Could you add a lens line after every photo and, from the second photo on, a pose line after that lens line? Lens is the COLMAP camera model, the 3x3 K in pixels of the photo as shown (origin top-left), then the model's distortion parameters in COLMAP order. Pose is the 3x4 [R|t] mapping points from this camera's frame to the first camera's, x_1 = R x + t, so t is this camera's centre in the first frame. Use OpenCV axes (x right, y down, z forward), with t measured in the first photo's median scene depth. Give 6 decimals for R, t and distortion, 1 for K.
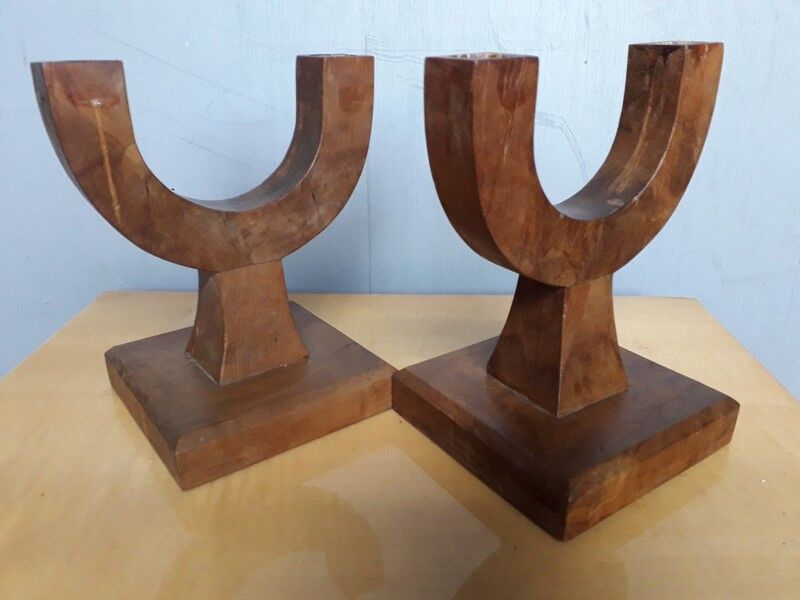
lens RADIAL K [[627.5, 0, 400.0], [0, 627.5, 300.0], [0, 0, 1]] dist [0.003290, -0.006174]
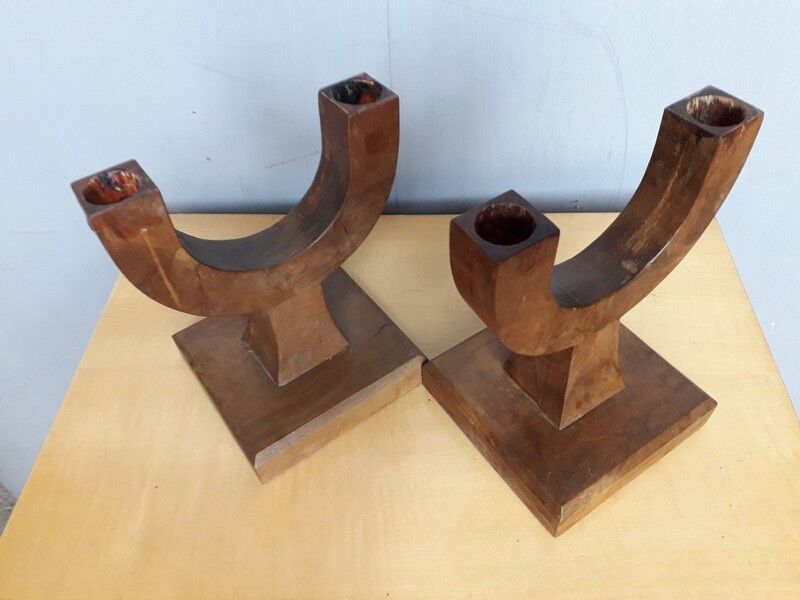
lens RADIAL K [[625.8, 0, 400.9], [0, 625.8, 285.2], [0, 0, 1]] dist [0.010597, -0.002145]
pose [[0.998961, -0.014670, -0.043136, 0.000203], [0.031327, 0.908607, 0.416476, -0.534076], [0.033084, -0.417395, 0.908123, 0.004900]]
